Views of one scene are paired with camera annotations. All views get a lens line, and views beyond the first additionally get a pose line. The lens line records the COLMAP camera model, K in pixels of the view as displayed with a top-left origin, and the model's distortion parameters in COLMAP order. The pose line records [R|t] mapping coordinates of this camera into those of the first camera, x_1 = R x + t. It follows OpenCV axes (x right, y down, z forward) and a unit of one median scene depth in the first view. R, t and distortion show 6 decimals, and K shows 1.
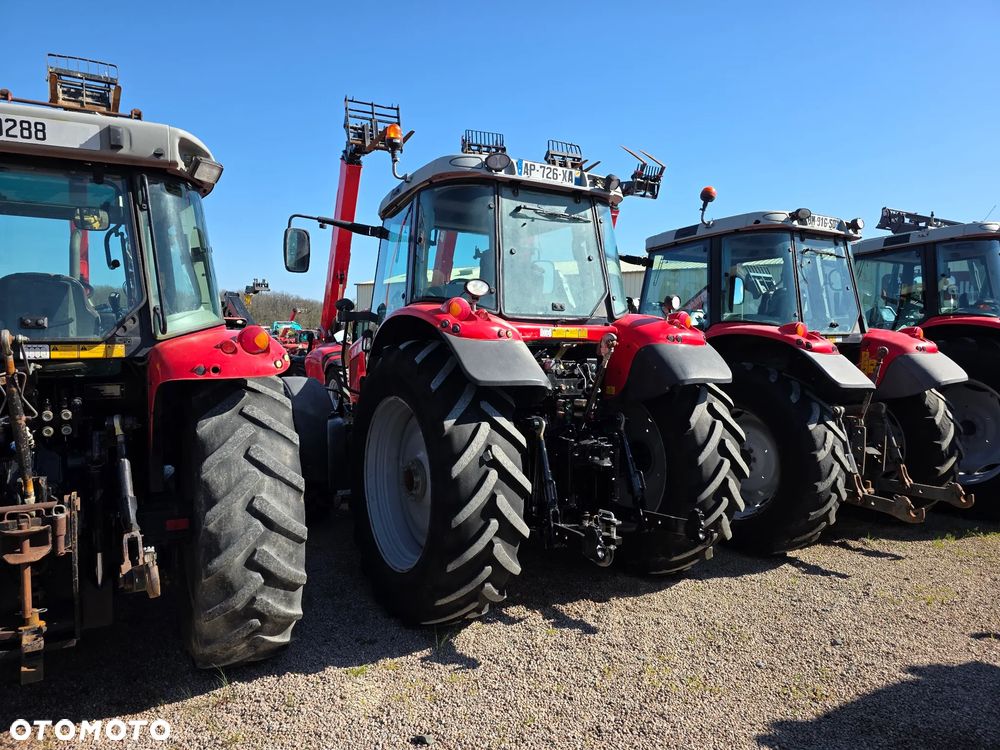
lens RADIAL K [[1081.4, 0, 497.5], [0, 1081.4, 326.9], [0, 0, 1]] dist [0.054536, 0.000000]
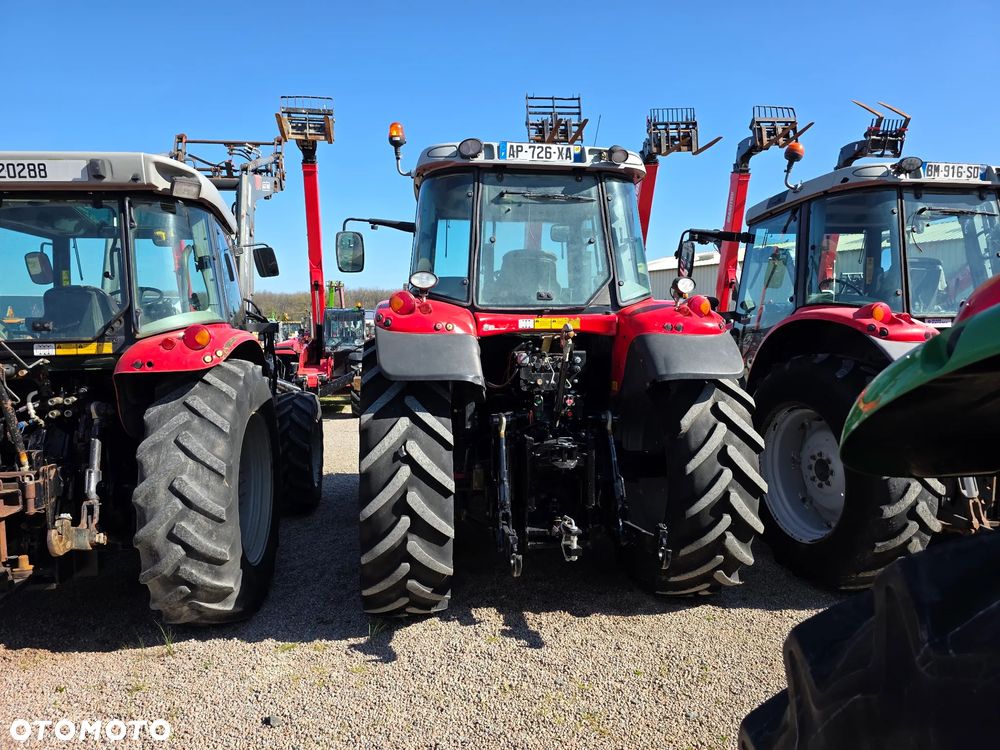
lens RADIAL K [[1011.8, 0, 471.4], [0, 1011.8, 342.1], [0, 0, 1]] dist [0.043543, 0.000000]
pose [[0.833566, -0.010253, -0.552325, 0.504417], [0.024383, 0.999536, 0.018245, 0.004162], [0.551881, -0.028676, 0.833429, 0.245752]]
